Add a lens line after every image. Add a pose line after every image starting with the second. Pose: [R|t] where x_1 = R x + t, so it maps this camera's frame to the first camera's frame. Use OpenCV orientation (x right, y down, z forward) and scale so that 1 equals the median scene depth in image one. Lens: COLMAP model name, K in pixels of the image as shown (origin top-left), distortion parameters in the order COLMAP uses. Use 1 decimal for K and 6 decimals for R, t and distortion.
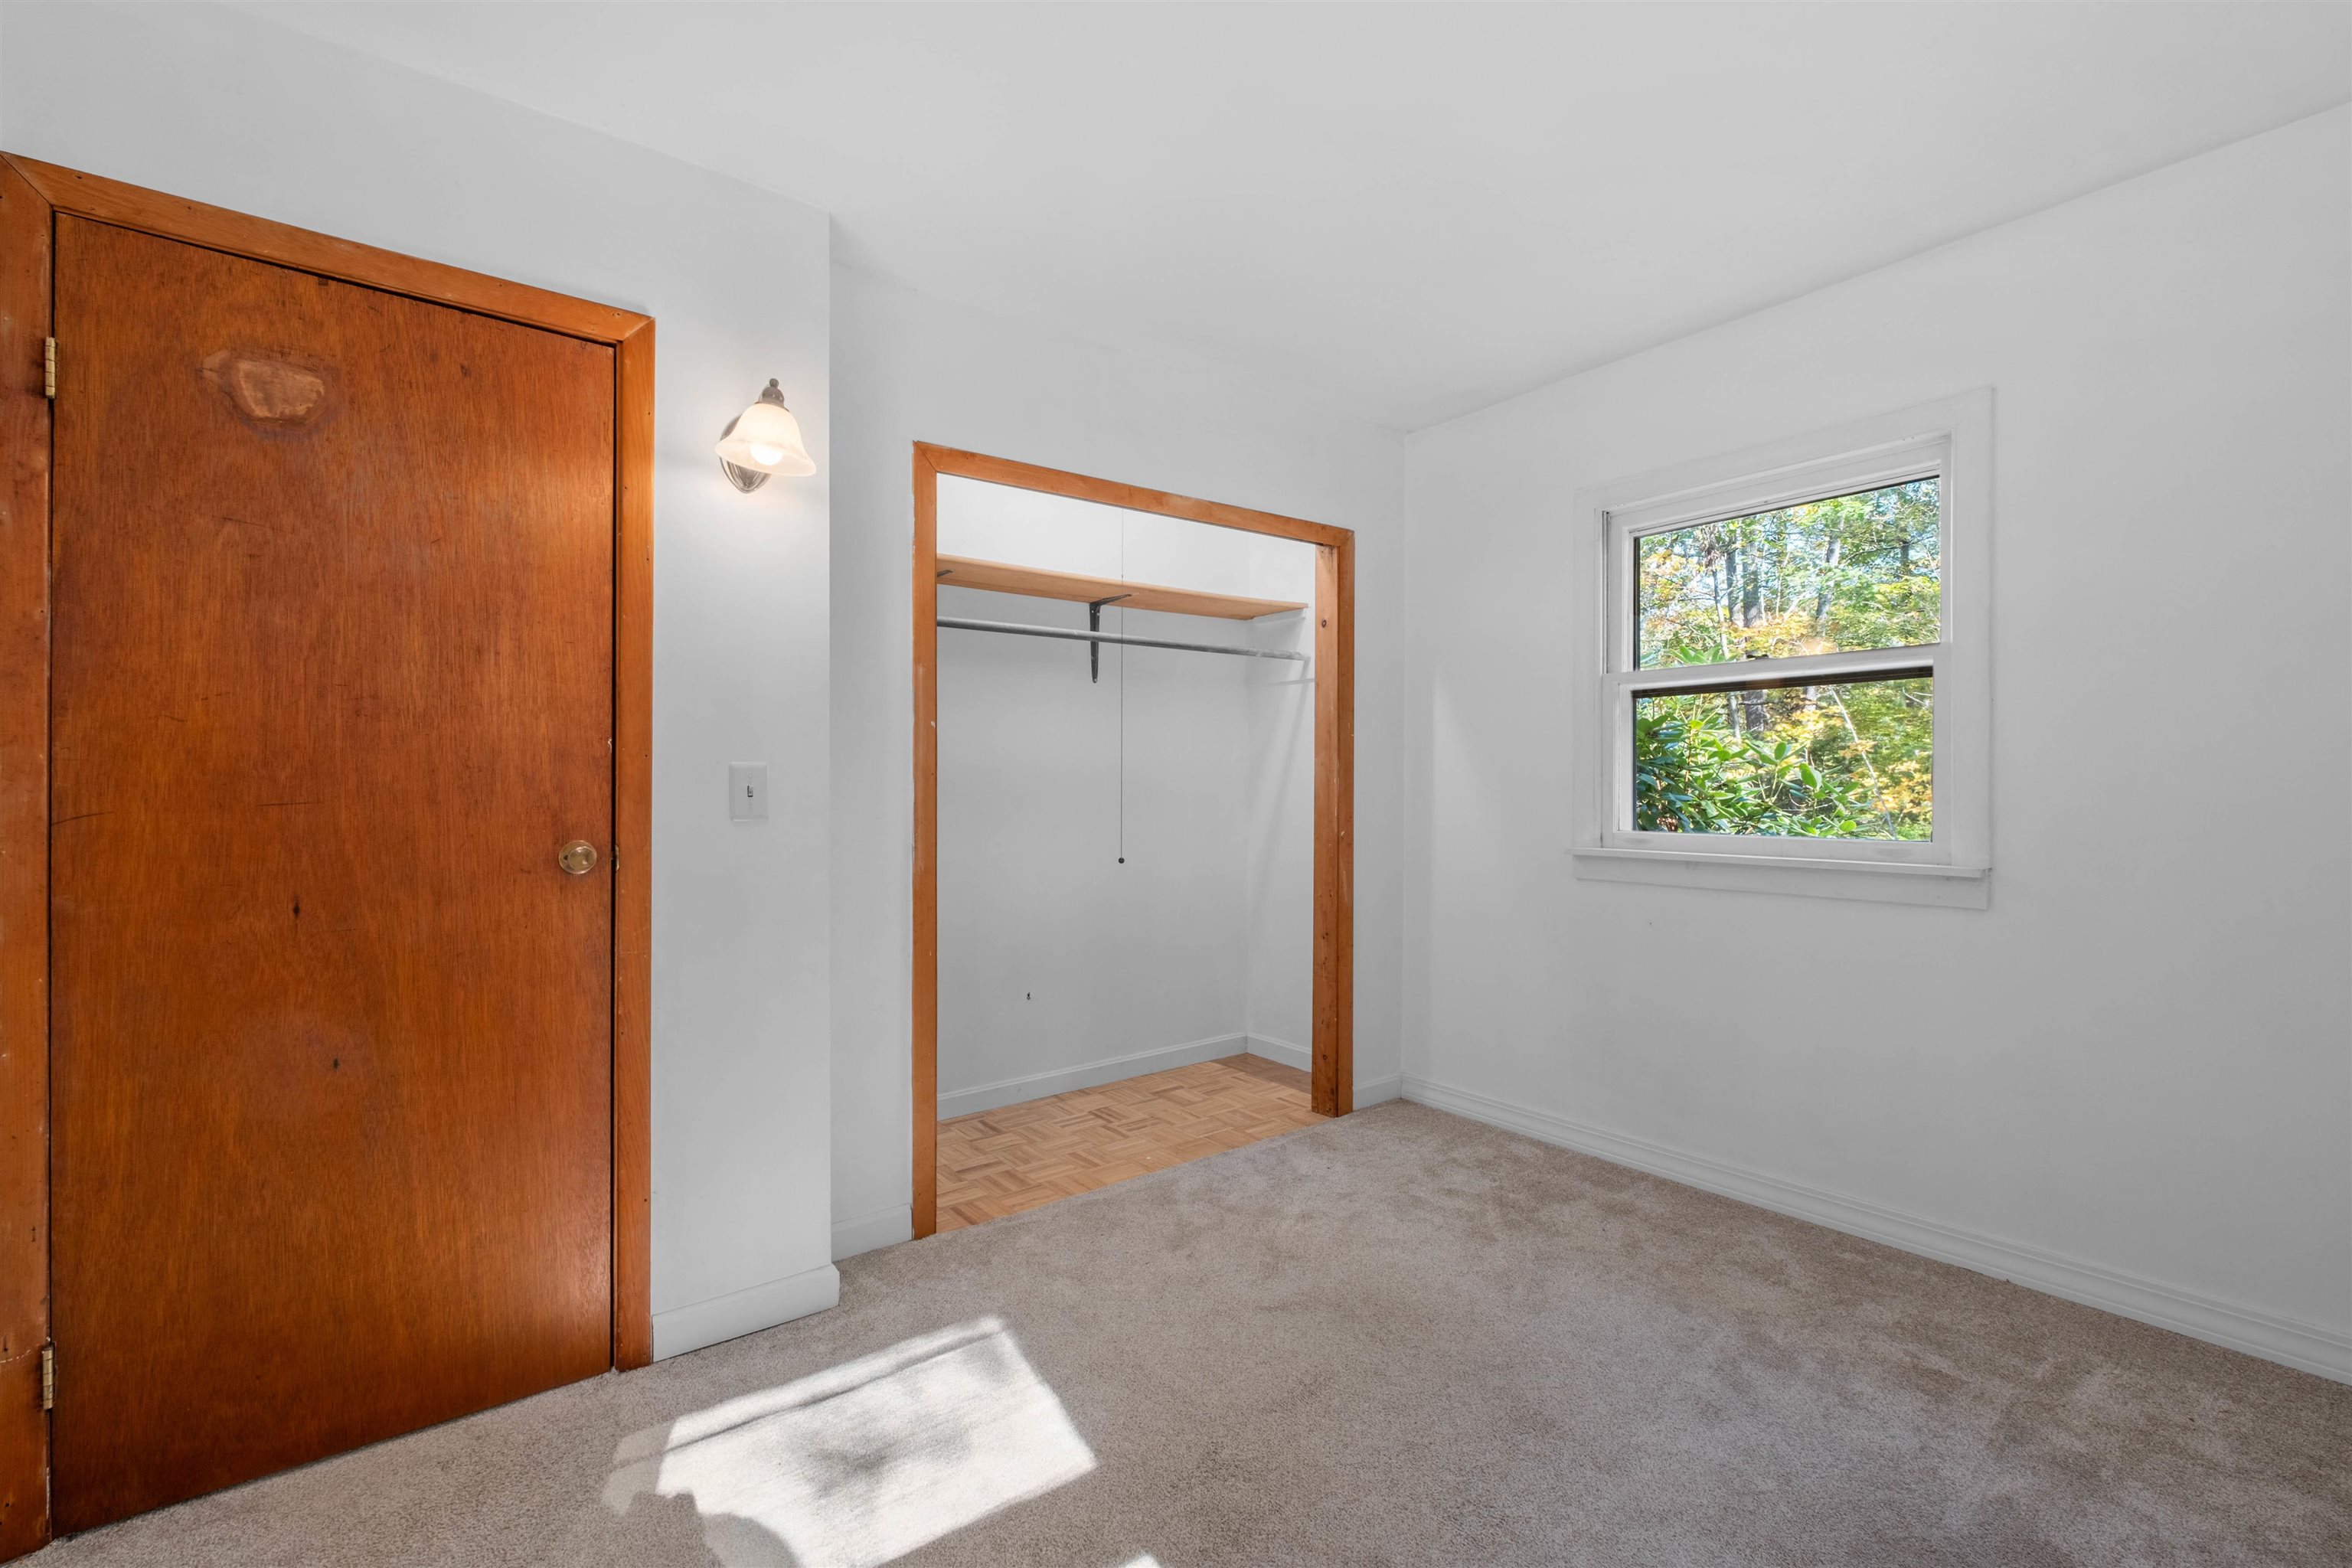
lens RADIAL K [[1038.3, 0, 1177.4], [0, 1038.3, 797.6], [0, 0, 1]] dist [-0.005025, 0.001103]
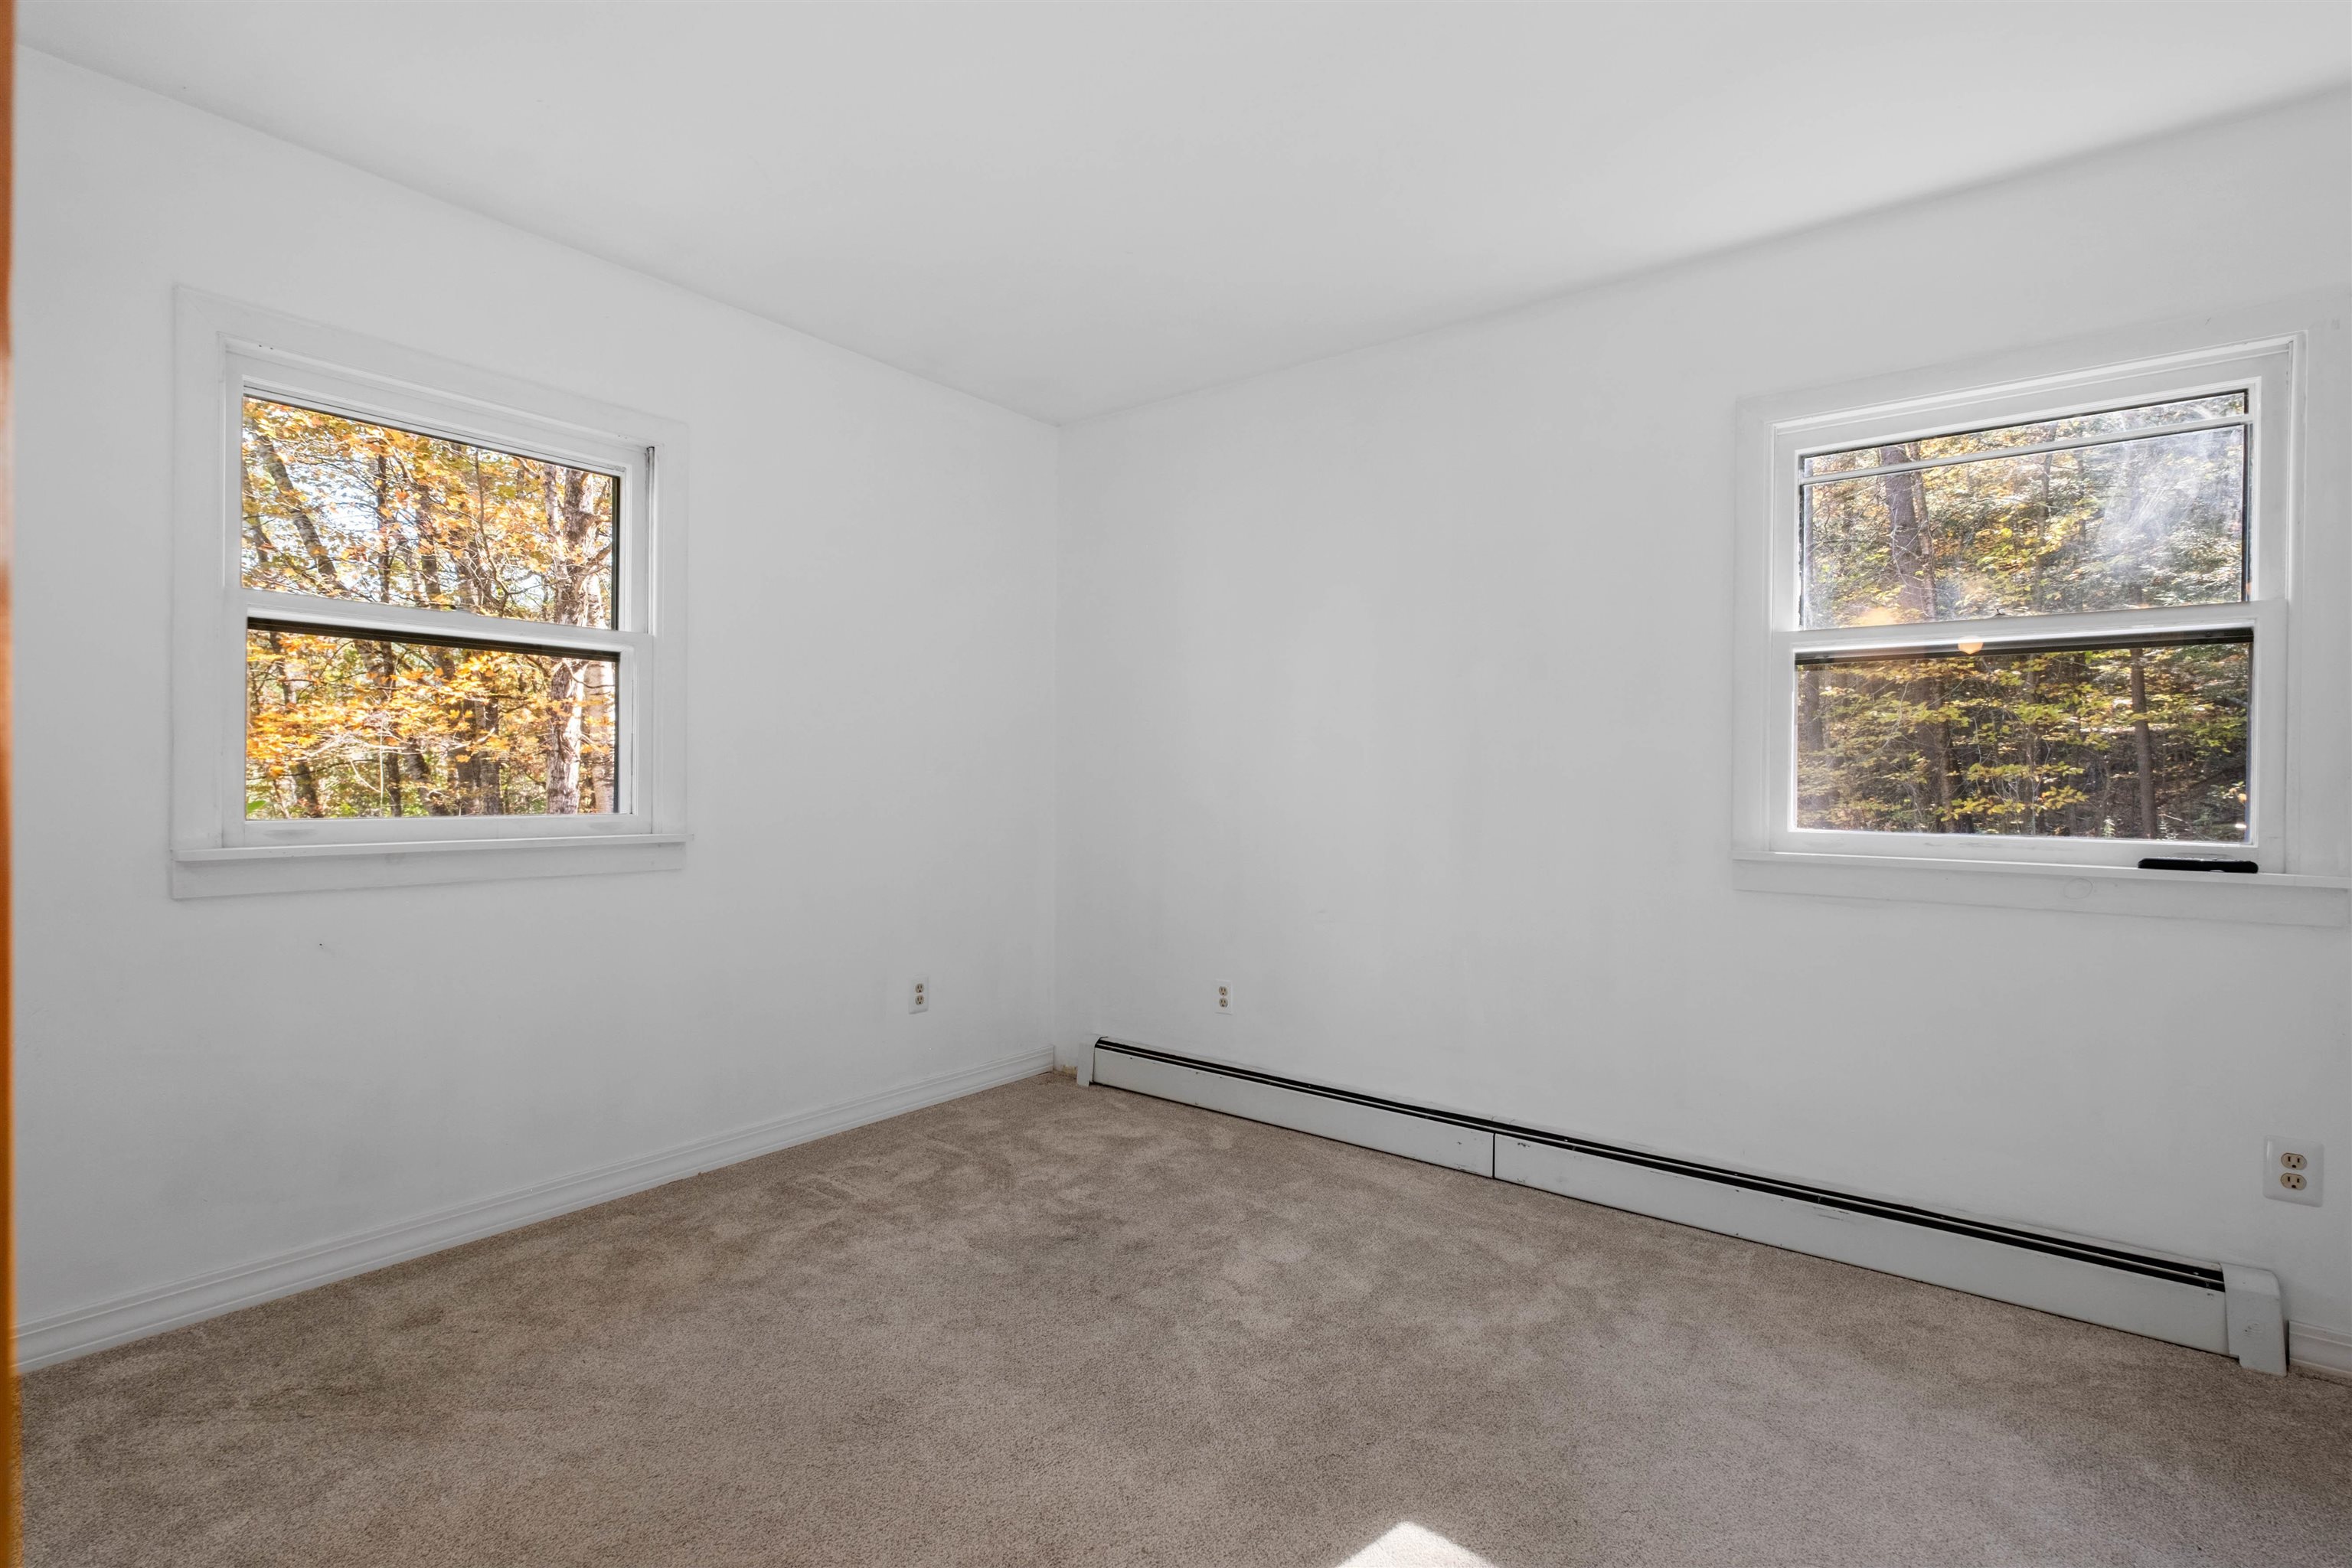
lens RADIAL K [[1121.5, 0, 1166.6], [0, 1121.5, 775.9], [0, 0, 1]] dist [0.001441, 0.000093]
pose [[-0.266658, -0.002228, 0.963789, -0.556806], [-0.004441, 0.999990, 0.001083, -0.000533], [-0.963781, -0.003992, -0.266666, 0.762793]]
